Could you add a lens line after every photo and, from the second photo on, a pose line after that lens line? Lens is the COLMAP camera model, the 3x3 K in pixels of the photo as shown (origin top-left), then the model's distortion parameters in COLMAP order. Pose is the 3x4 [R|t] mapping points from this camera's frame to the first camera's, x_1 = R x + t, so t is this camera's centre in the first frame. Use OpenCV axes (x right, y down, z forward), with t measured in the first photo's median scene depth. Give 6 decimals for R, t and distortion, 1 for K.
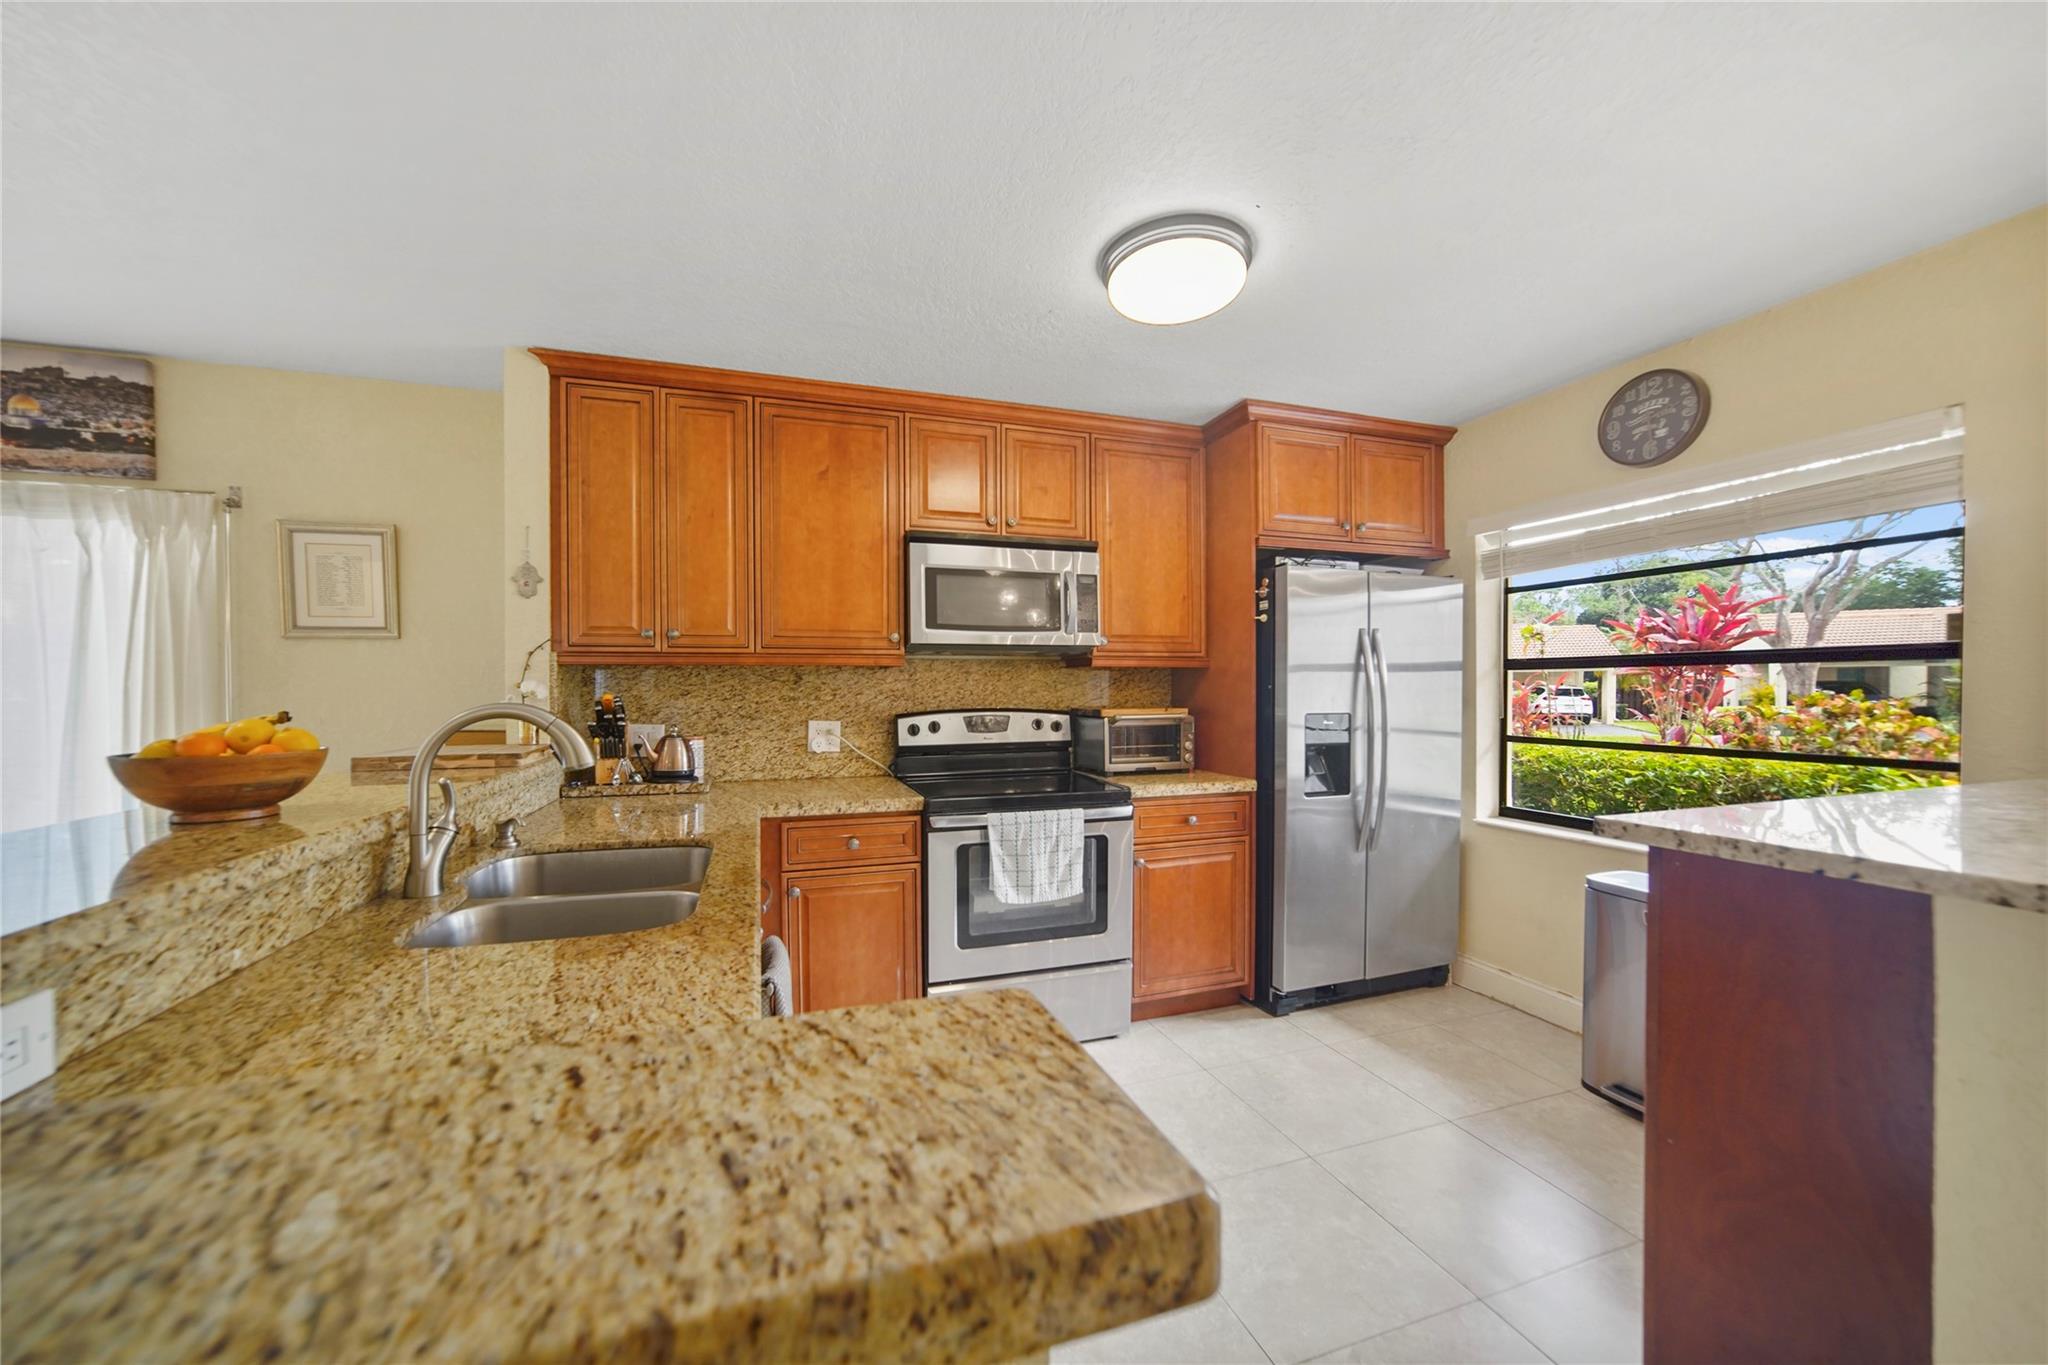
lens RADIAL K [[760.4, 0, 1001.9], [0, 760.4, 696.1], [0, 0, 1]] dist [-0.017553, 0.004646]
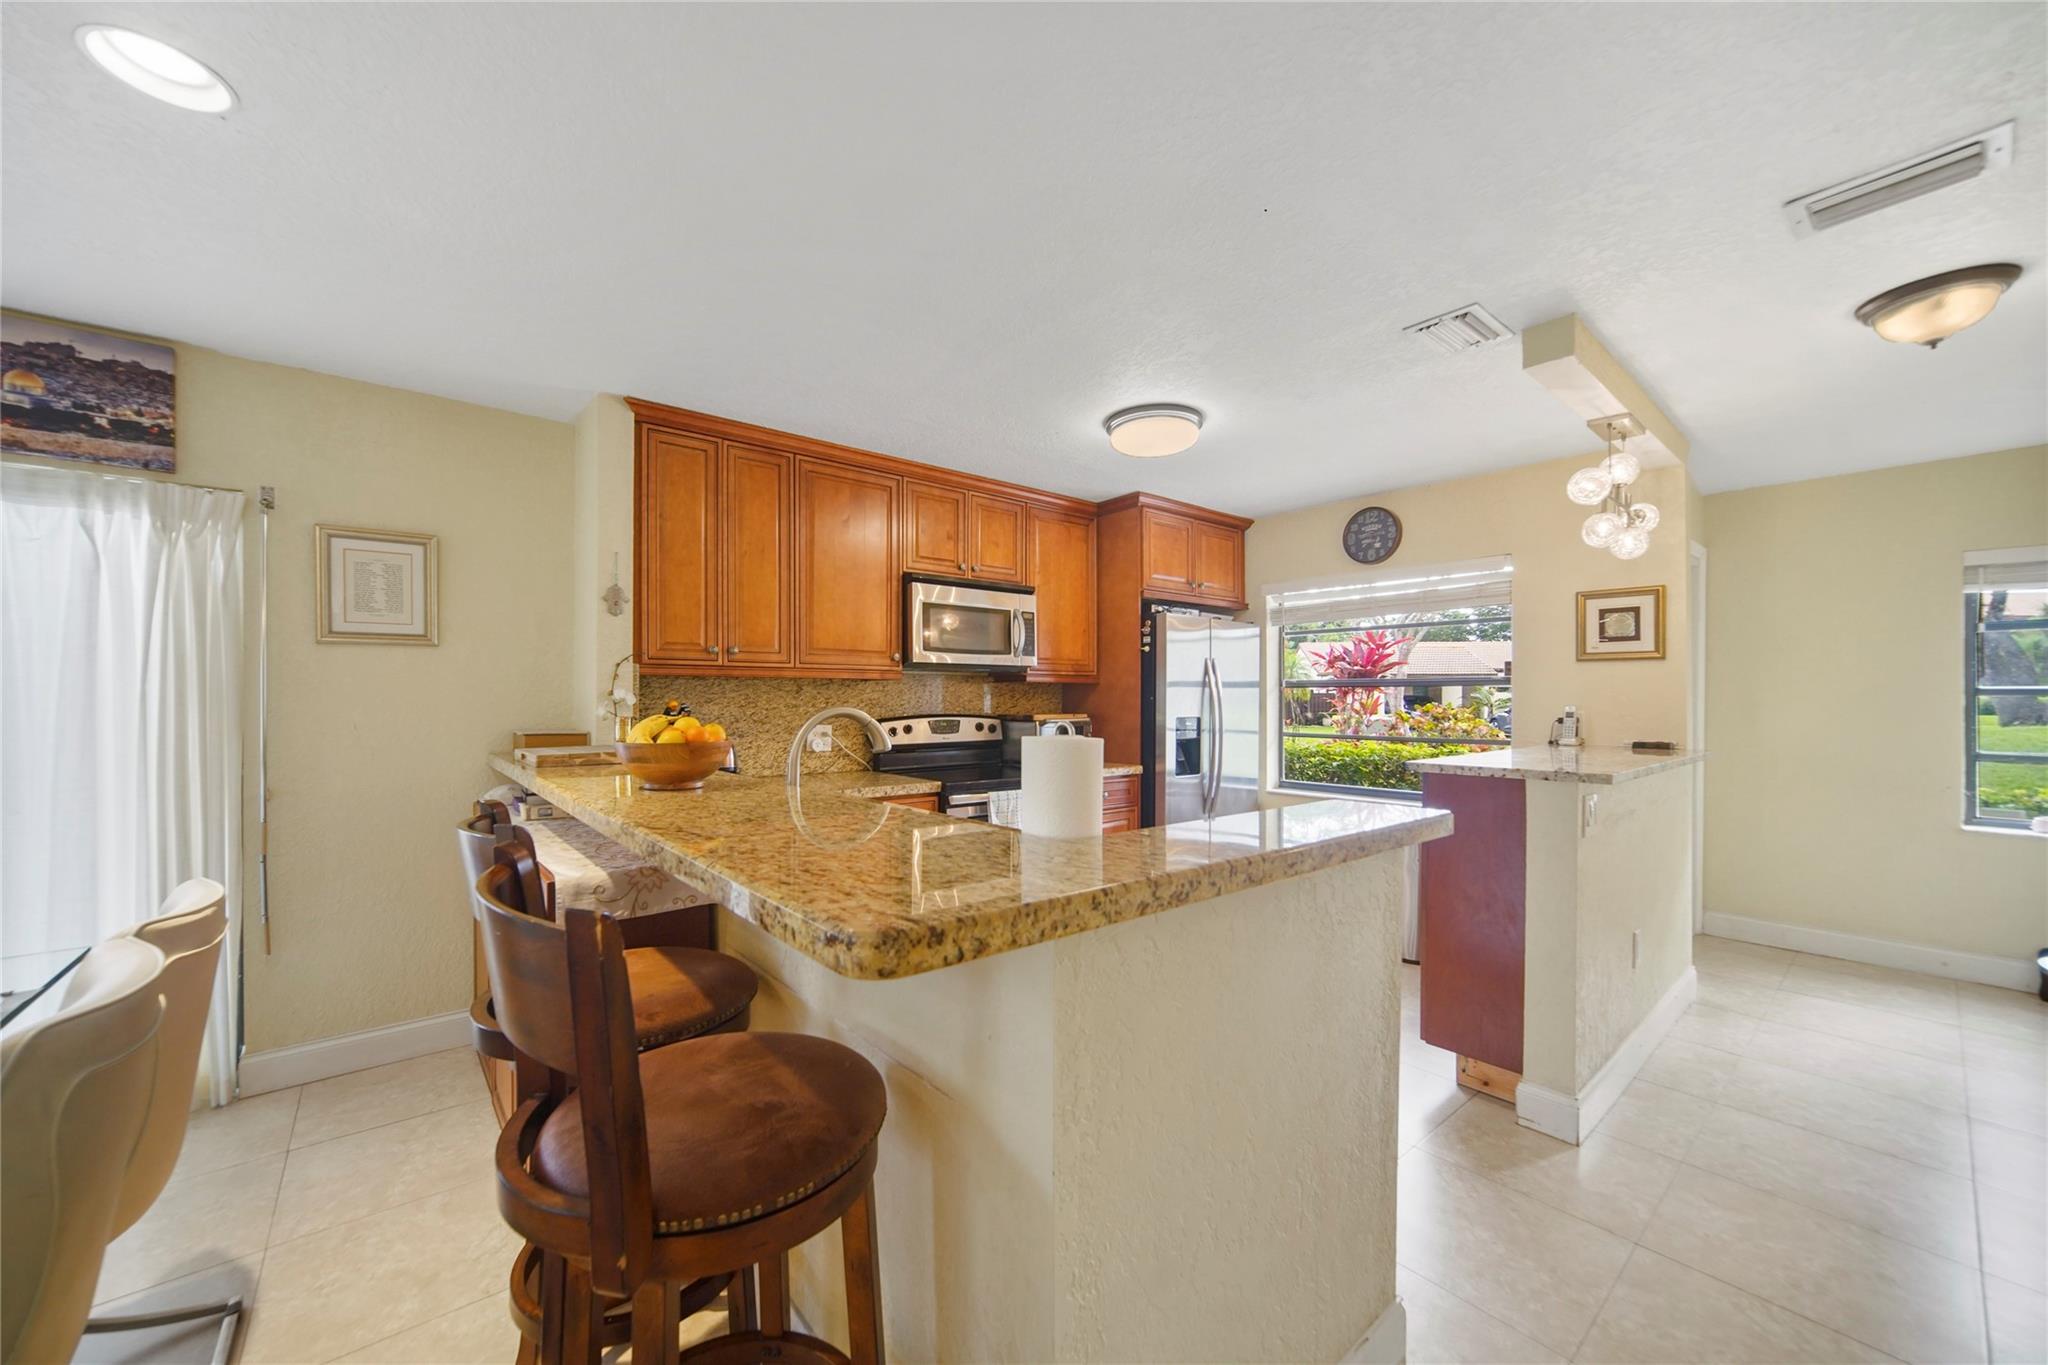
lens RADIAL K [[760.4, 0, 1007.6], [0, 760.4, 699.3], [0, 0, 1]] dist [-0.017553, 0.004646]
pose [[0.934624, 0.005676, 0.355592, -0.430098], [-0.002378, 0.999950, -0.009710, 0.004650], [-0.355629, 0.008230, 0.934591, -0.237780]]
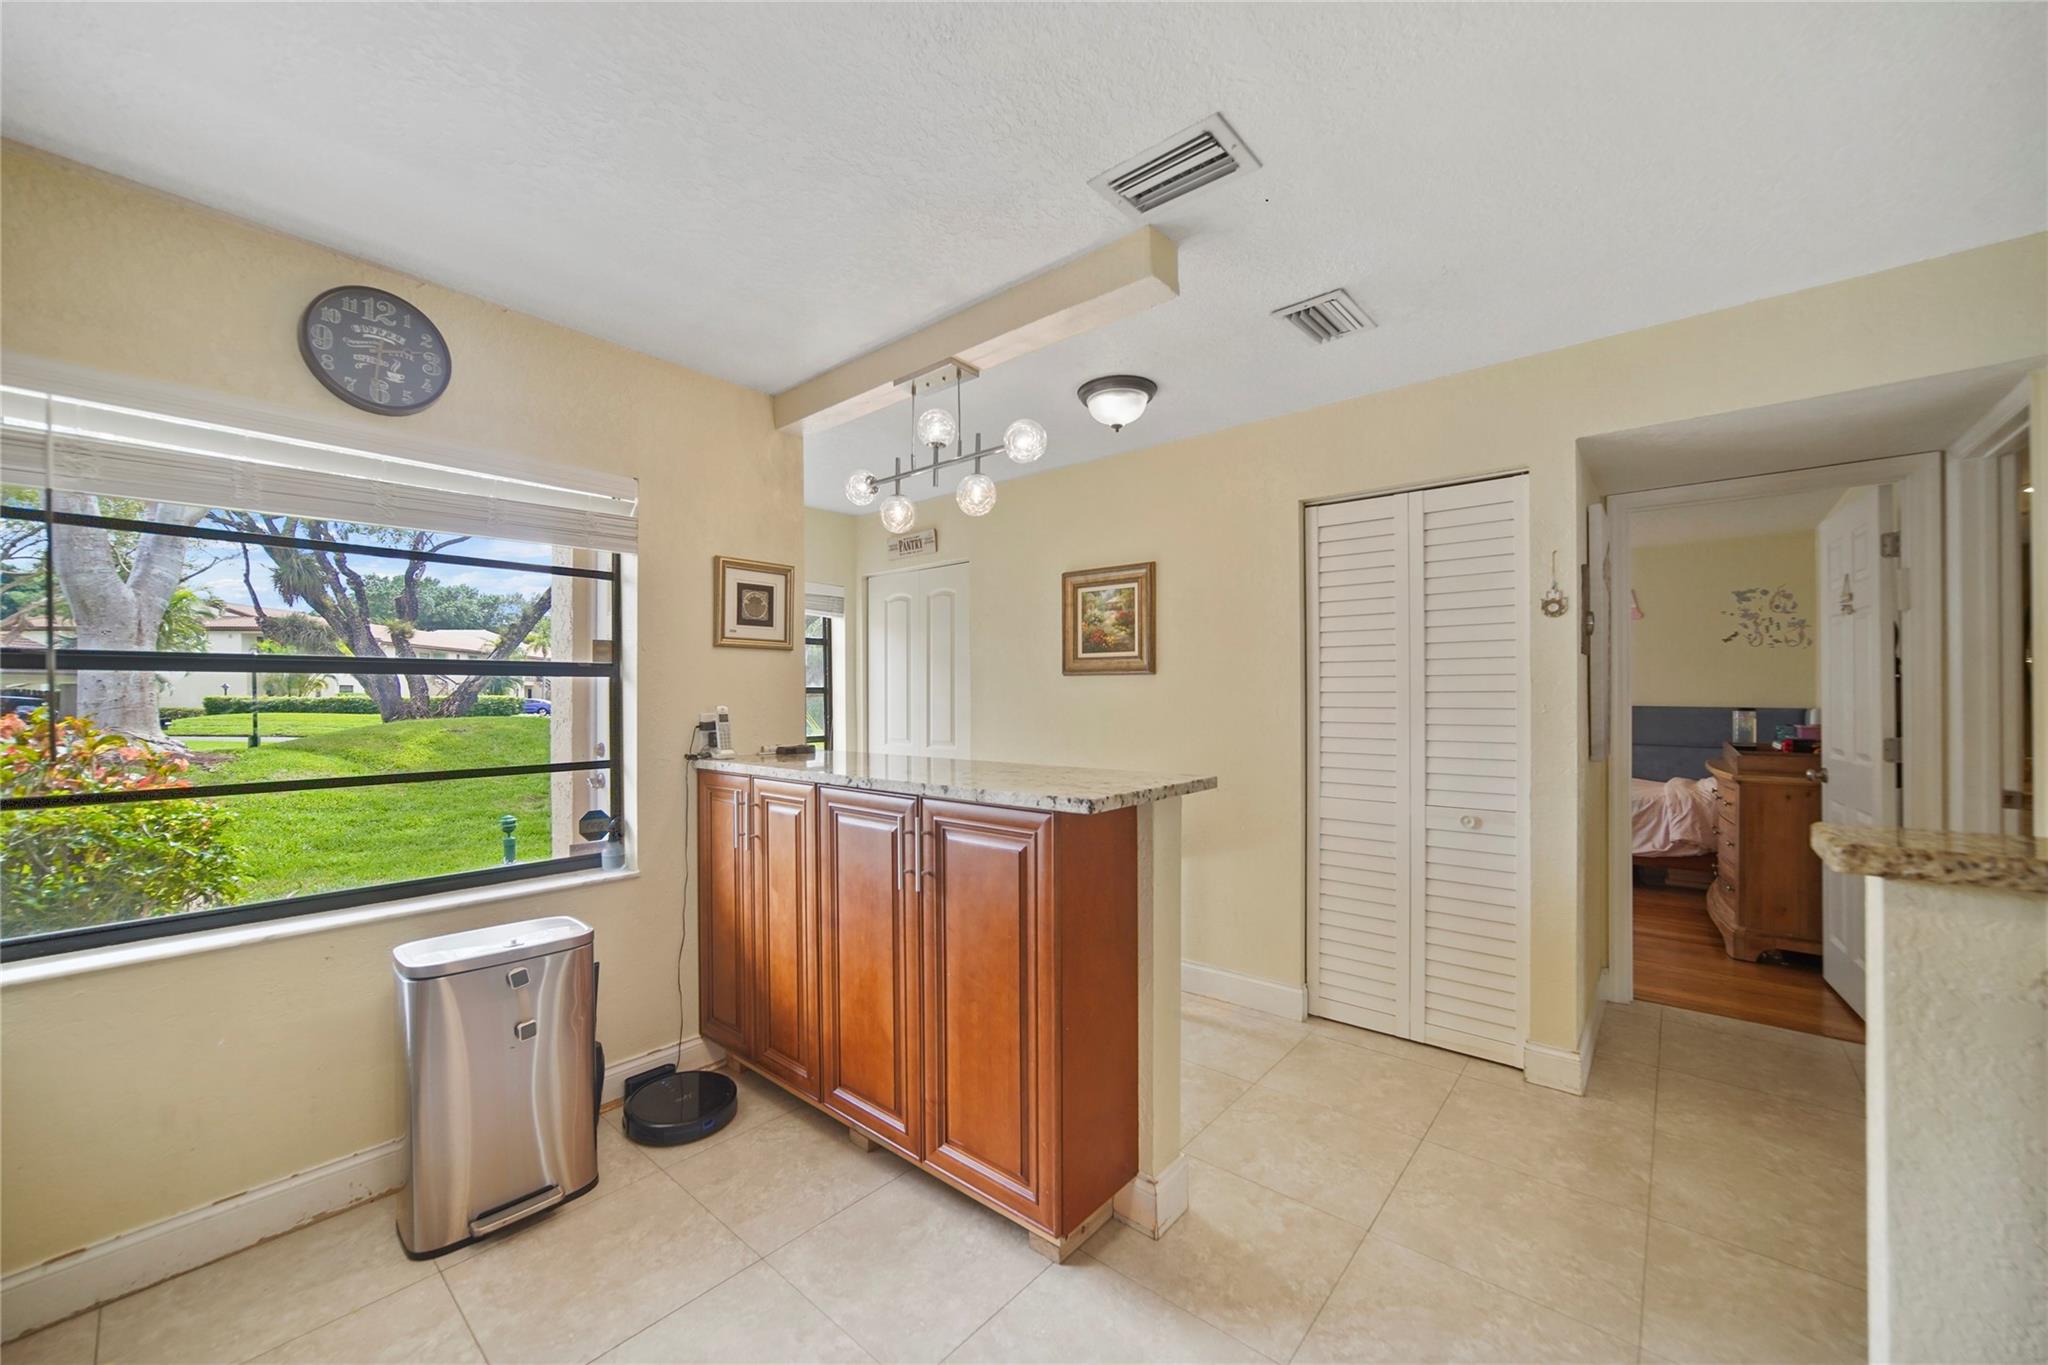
lens RADIAL K [[820.5, 0, 1008.1], [0, 820.5, 710.3], [0, 0, 1]] dist [-0.016280, 0.001018]
pose [[-0.475850, -0.007893, 0.879491, -0.162609], [0.015209, 0.999736, 0.017200, -0.006409], [-0.879395, 0.021561, -0.475604, 0.778859]]
